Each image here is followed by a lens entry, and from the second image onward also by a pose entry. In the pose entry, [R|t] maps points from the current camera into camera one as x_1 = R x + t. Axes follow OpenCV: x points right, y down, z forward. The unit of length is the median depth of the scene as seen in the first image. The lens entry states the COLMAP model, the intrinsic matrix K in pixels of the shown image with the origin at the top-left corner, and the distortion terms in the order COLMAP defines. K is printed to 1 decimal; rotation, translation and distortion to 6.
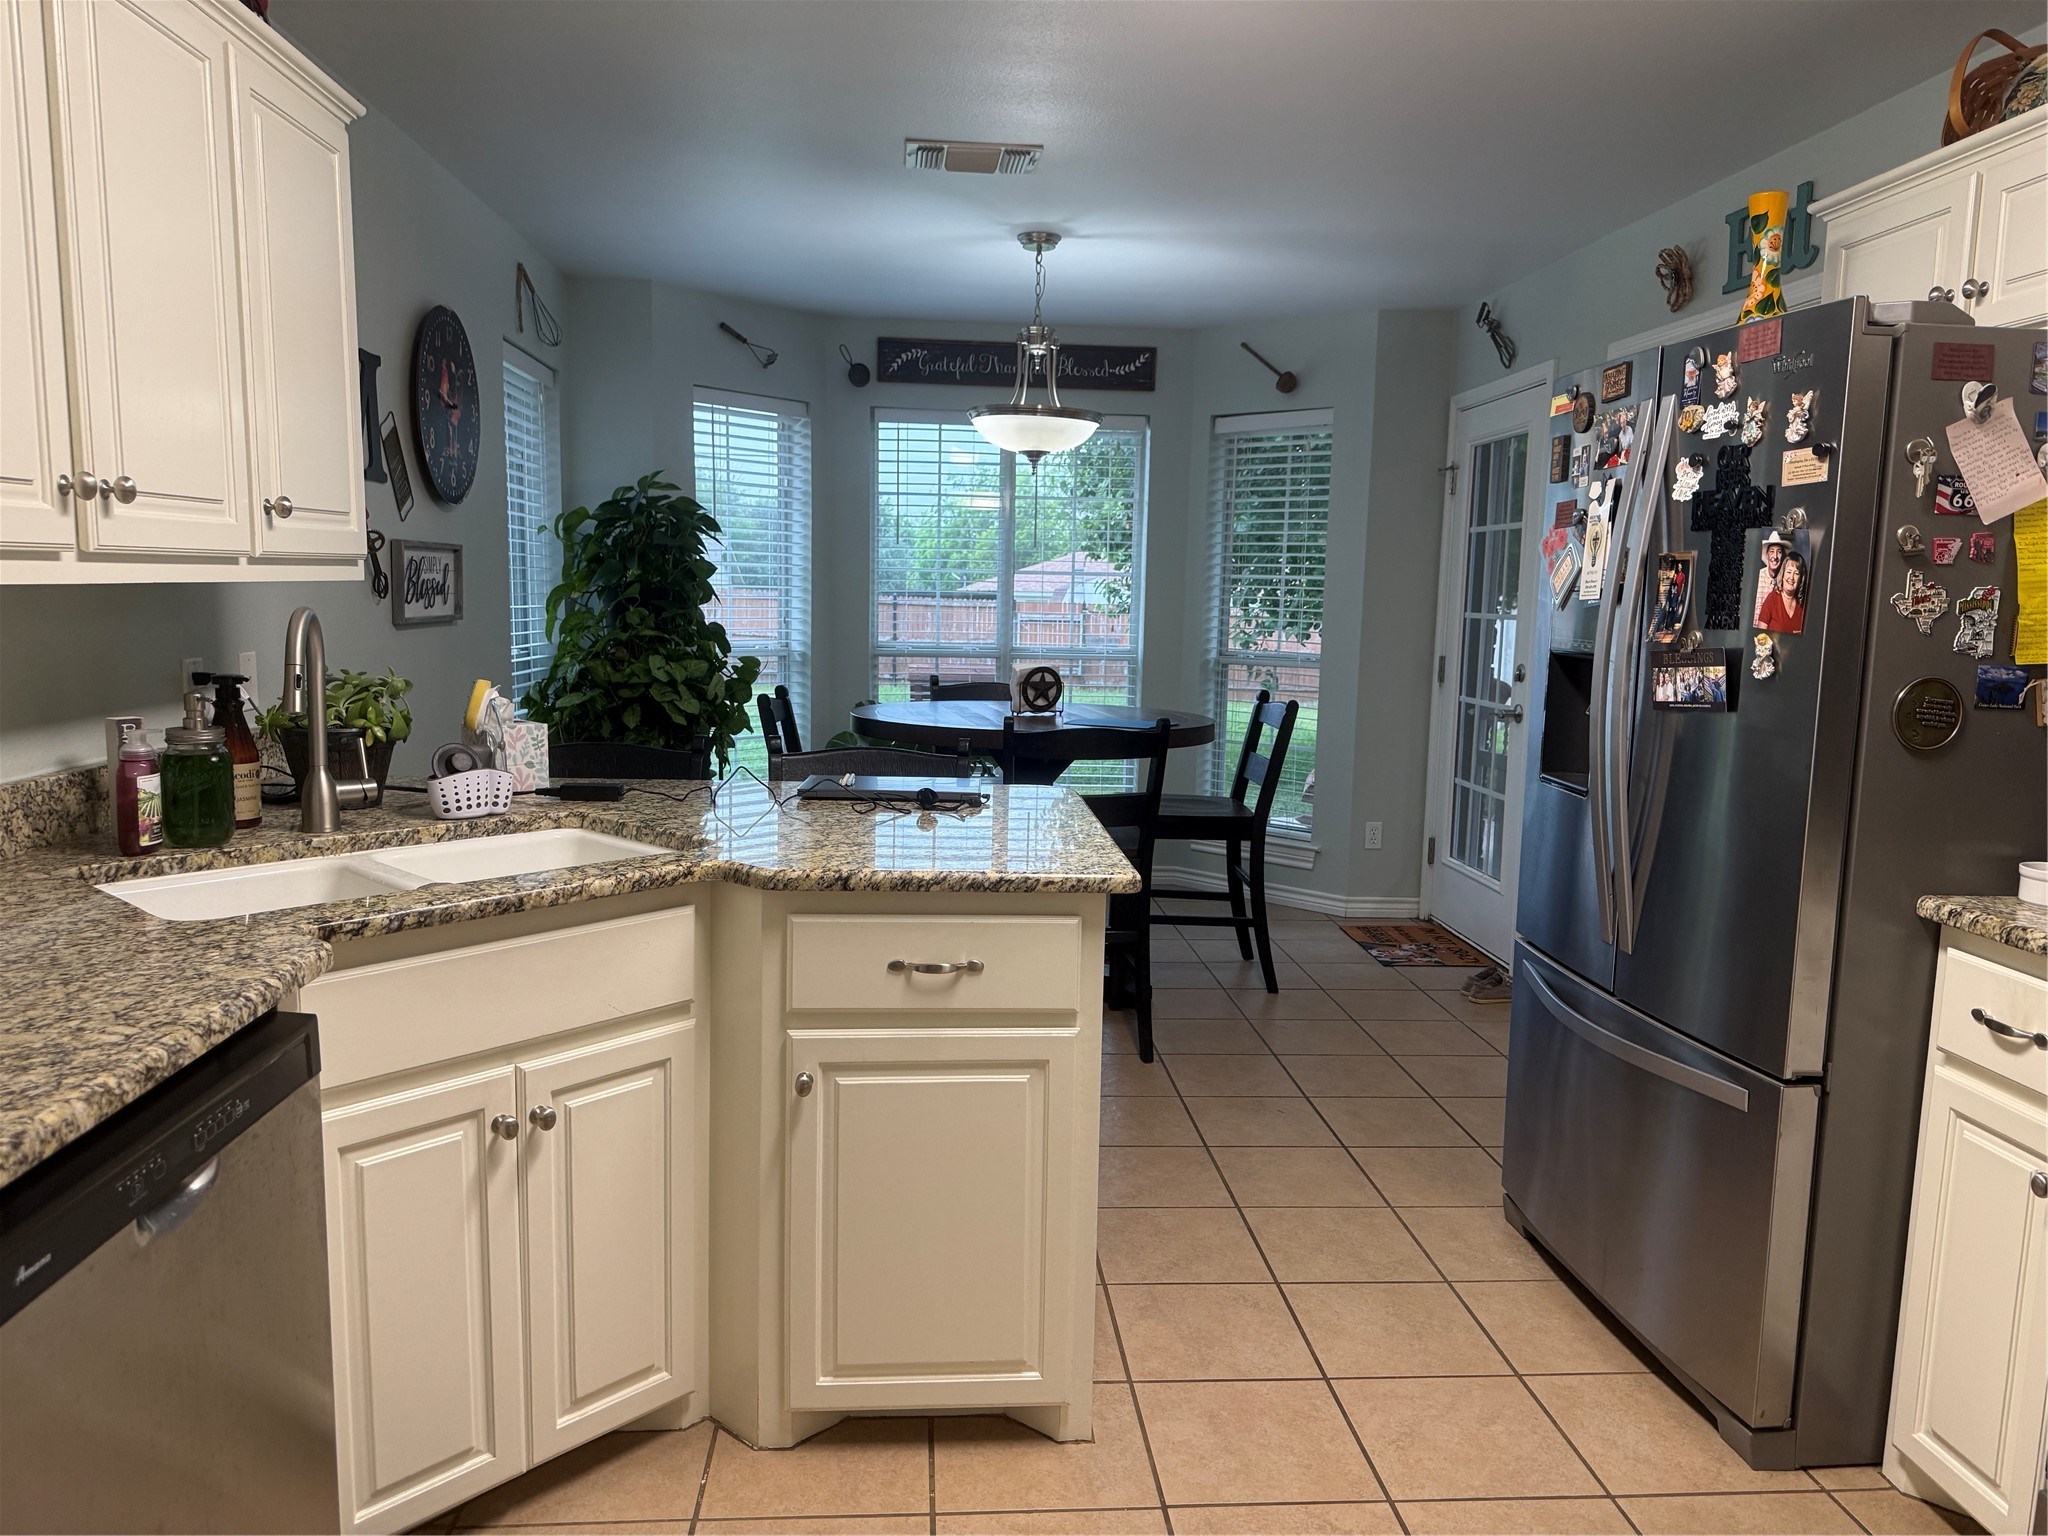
lens RADIAL K [[1442.8, 0, 1024.0], [0, 1442.8, 768.0], [0, 0, 1]] dist [0.074845, -0.000069]
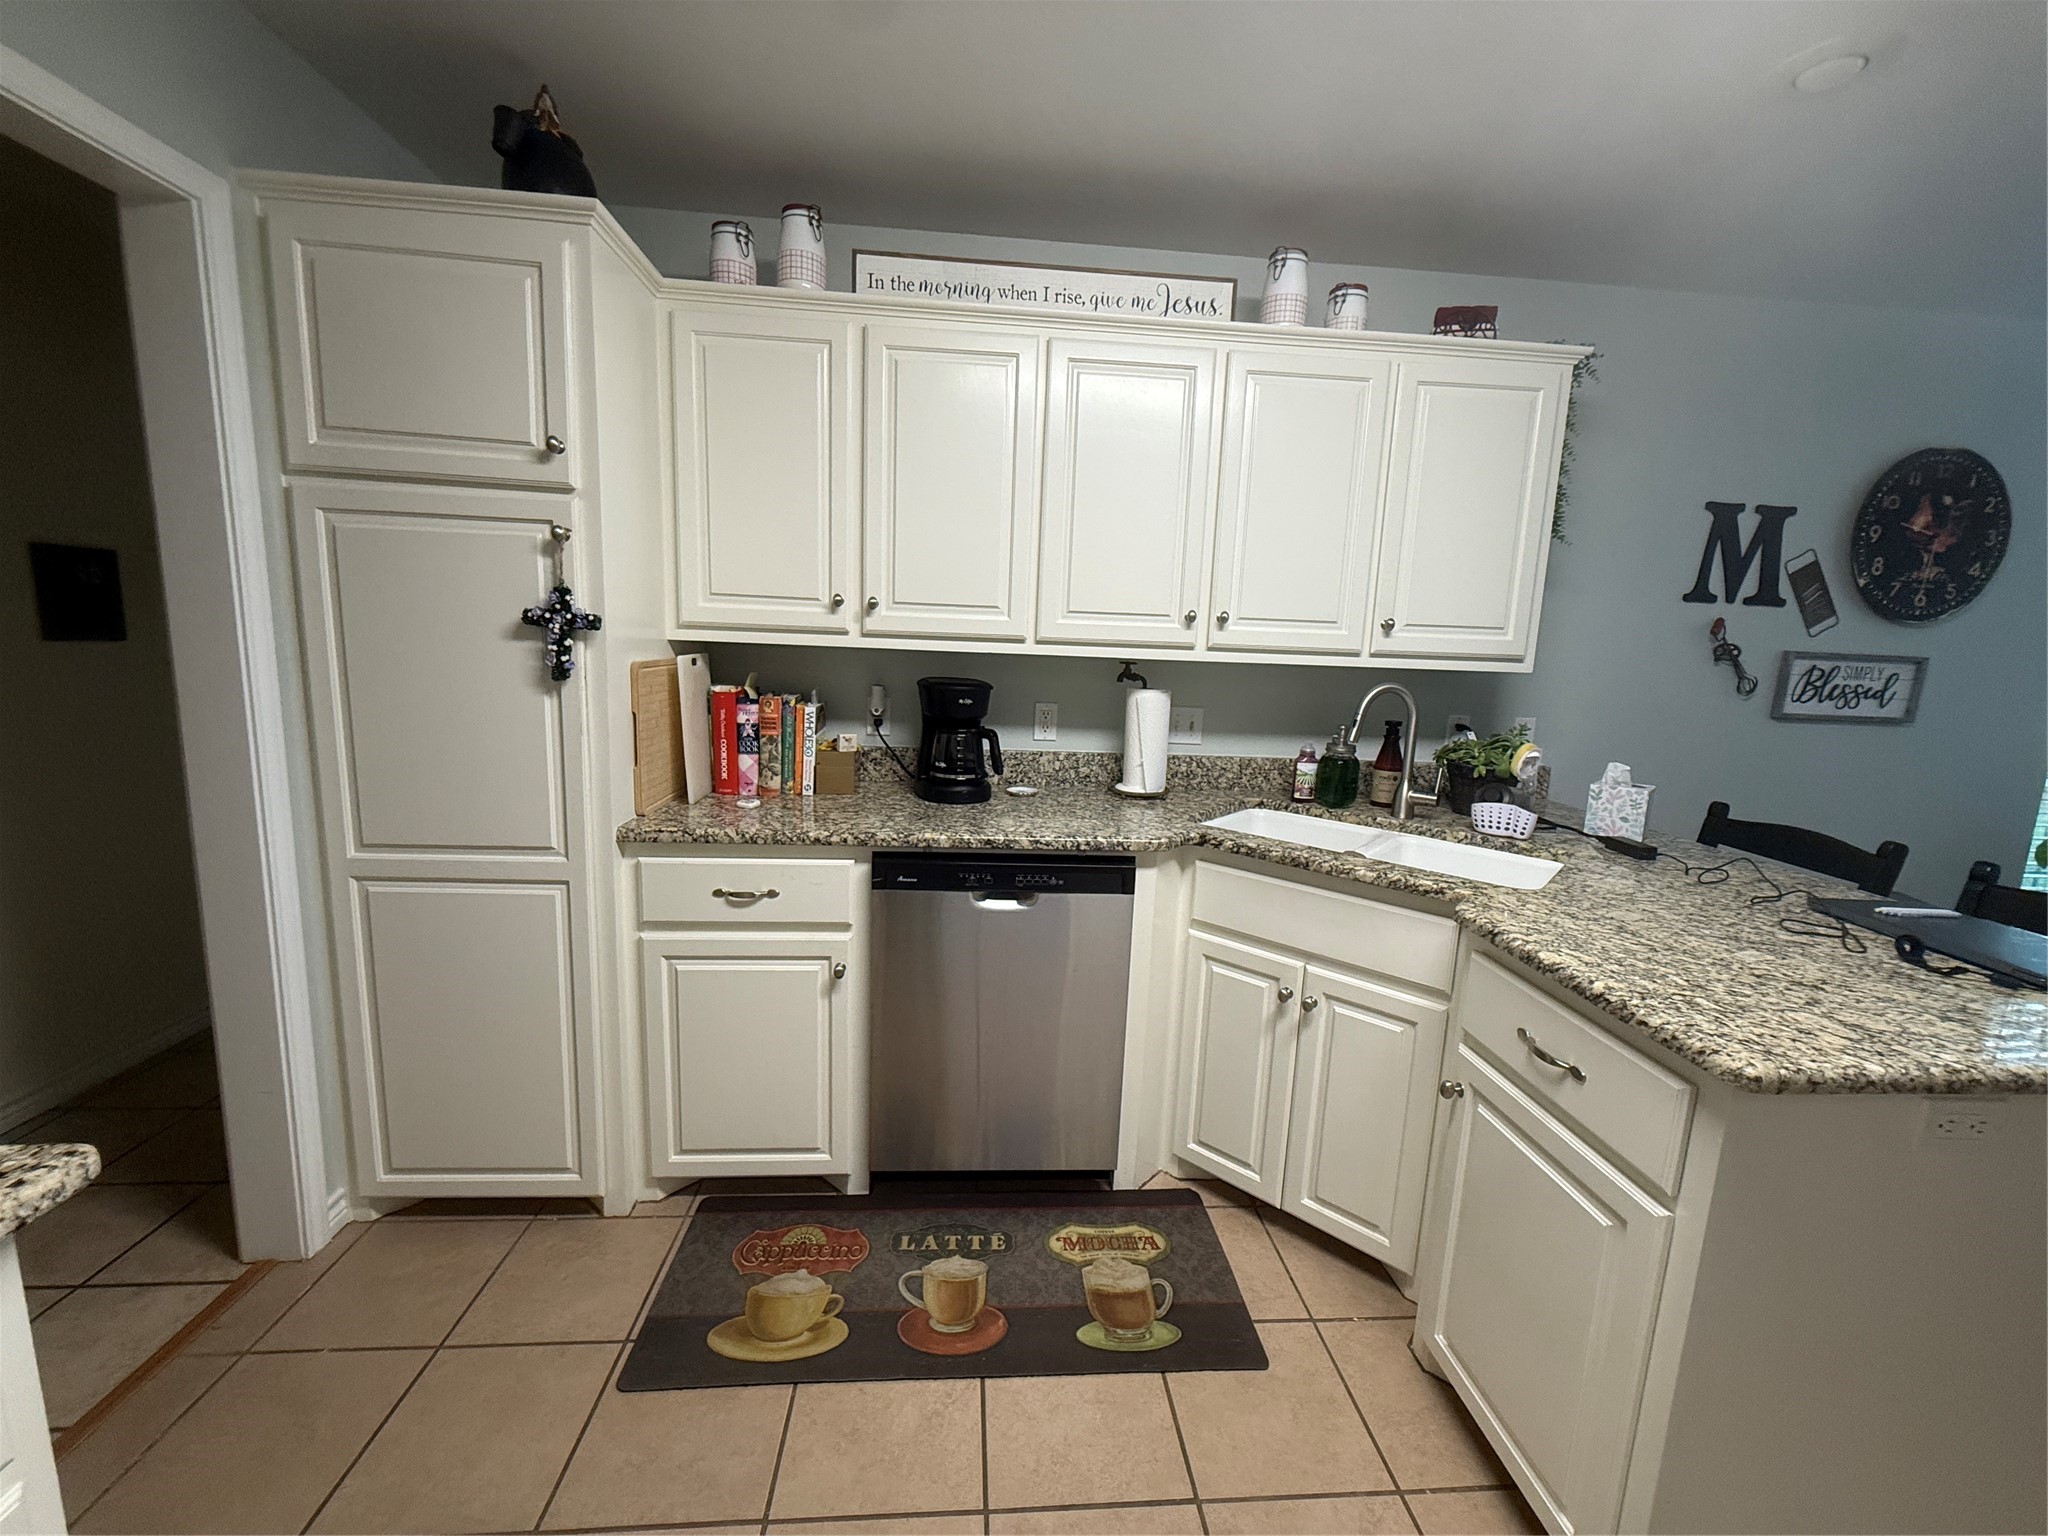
lens RADIAL K [[822.1, 0, 1024.0], [0, 822.1, 768.0], [0, 0, 1]] dist [0.000242, 0.000452]
pose [[0.000137, 0.138502, -0.990362, 0.481831], [-0.169531, 0.976030, 0.136474, -0.072768], [0.985525, 0.167878, 0.023615, 0.597515]]
